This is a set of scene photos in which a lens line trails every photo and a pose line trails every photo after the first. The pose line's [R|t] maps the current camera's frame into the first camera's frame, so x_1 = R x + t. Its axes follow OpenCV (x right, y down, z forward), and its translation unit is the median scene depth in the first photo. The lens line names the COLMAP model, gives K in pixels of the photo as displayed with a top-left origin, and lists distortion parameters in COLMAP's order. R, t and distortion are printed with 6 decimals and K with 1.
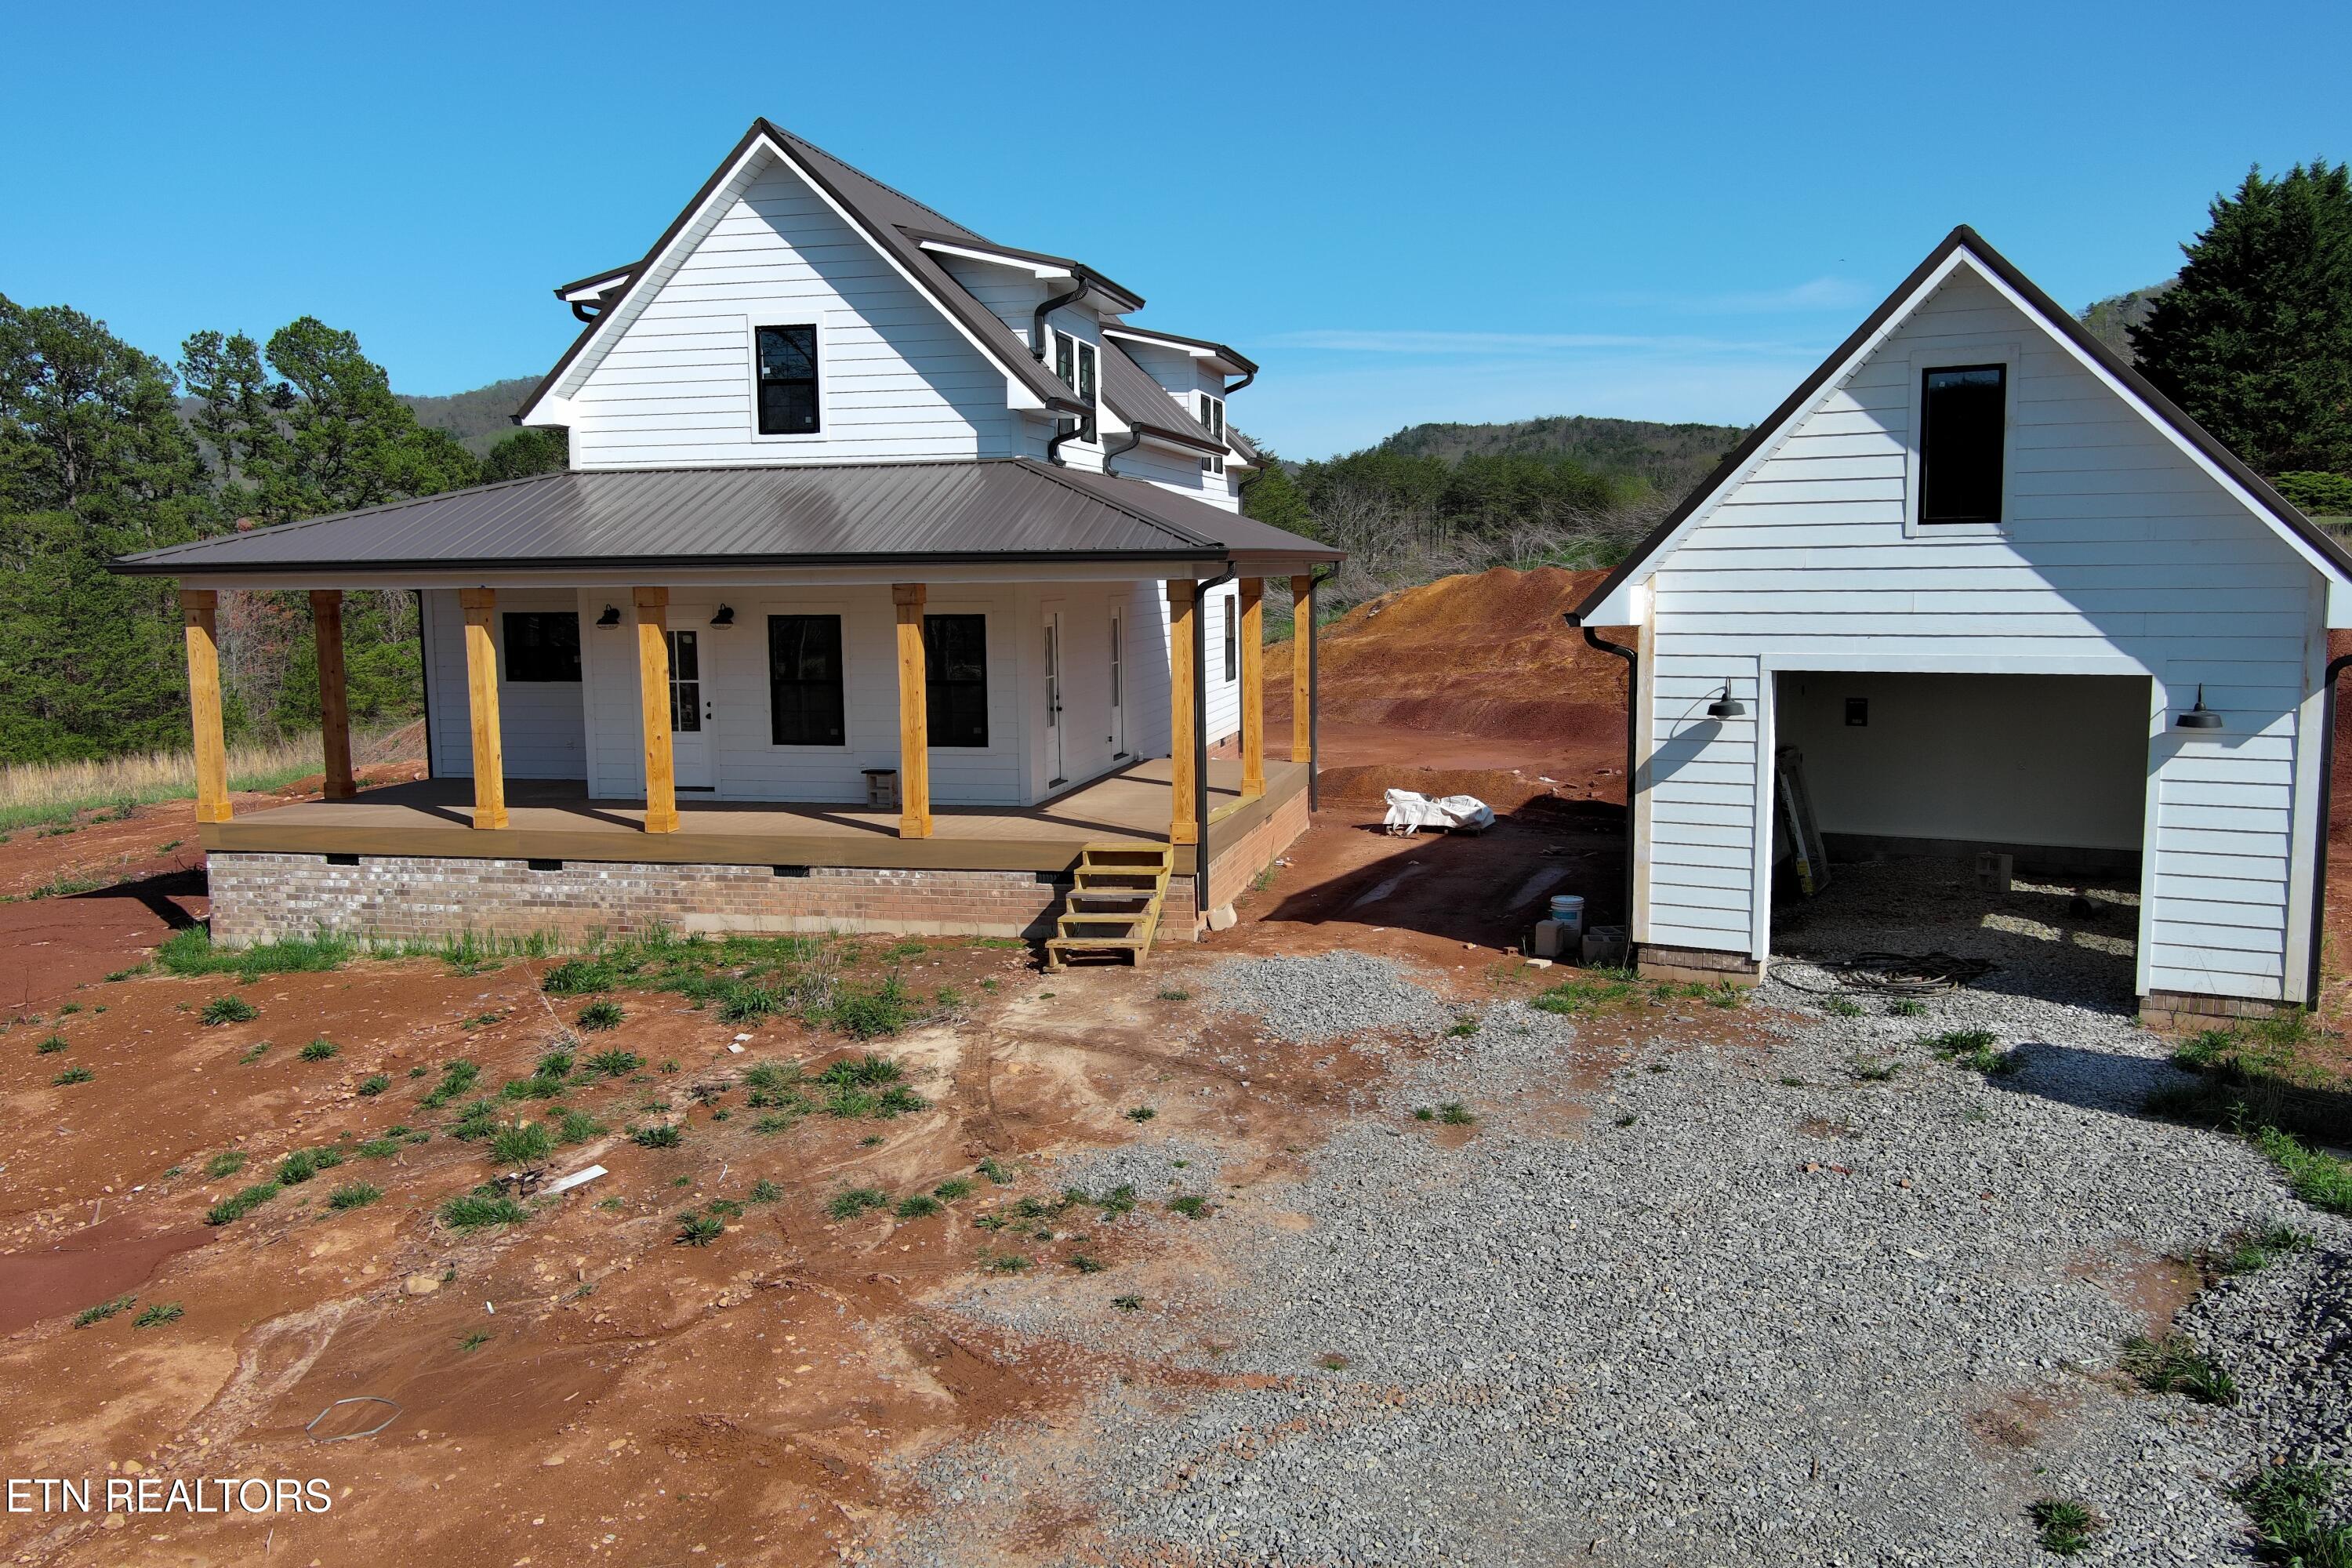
lens RADIAL K [[1922.9, 0, 1173.9], [0, 1922.9, 787.0], [0, 0, 1]] dist [0.015597, -0.014577]
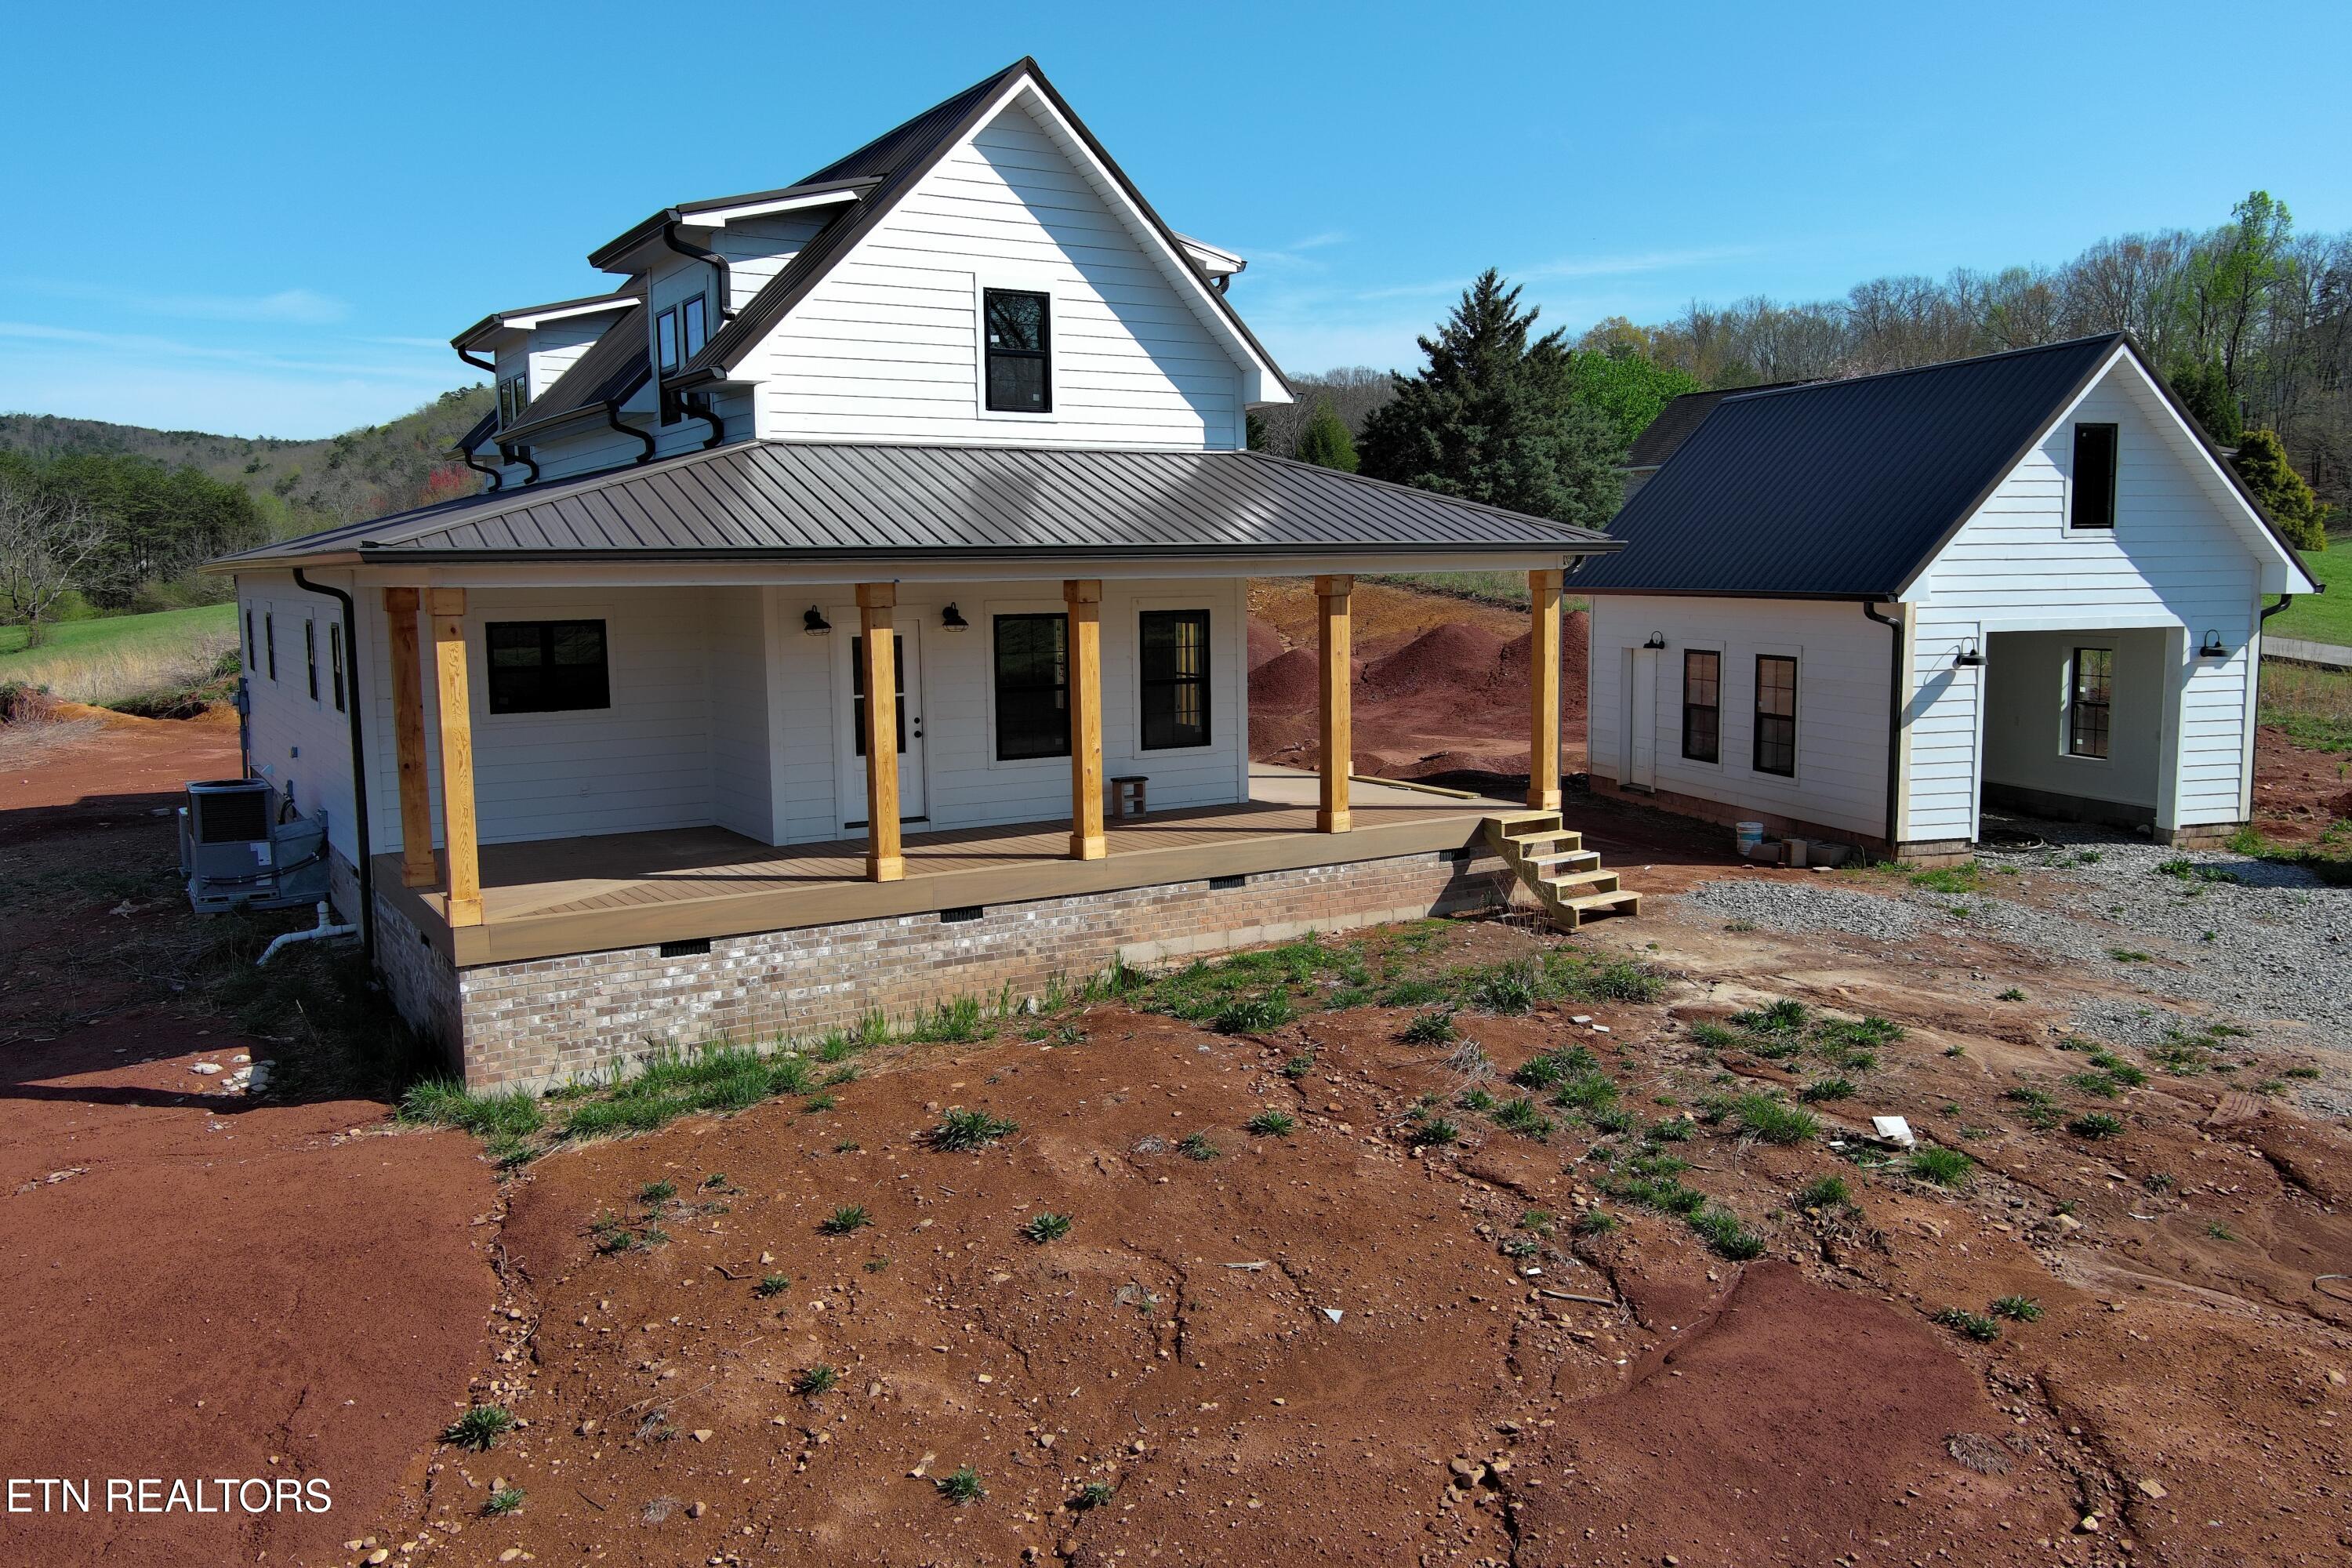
lens RADIAL K [[1922.9, 0, 1172.3], [0, 1922.9, 784.3], [0, 0, 1]] dist [0.015597, -0.014577]
pose [[0.689501, -0.077945, 0.720079, -0.840156], [0.087271, 0.995890, 0.024236, -0.027236], [-0.719008, 0.046131, 0.693469, 0.348134]]
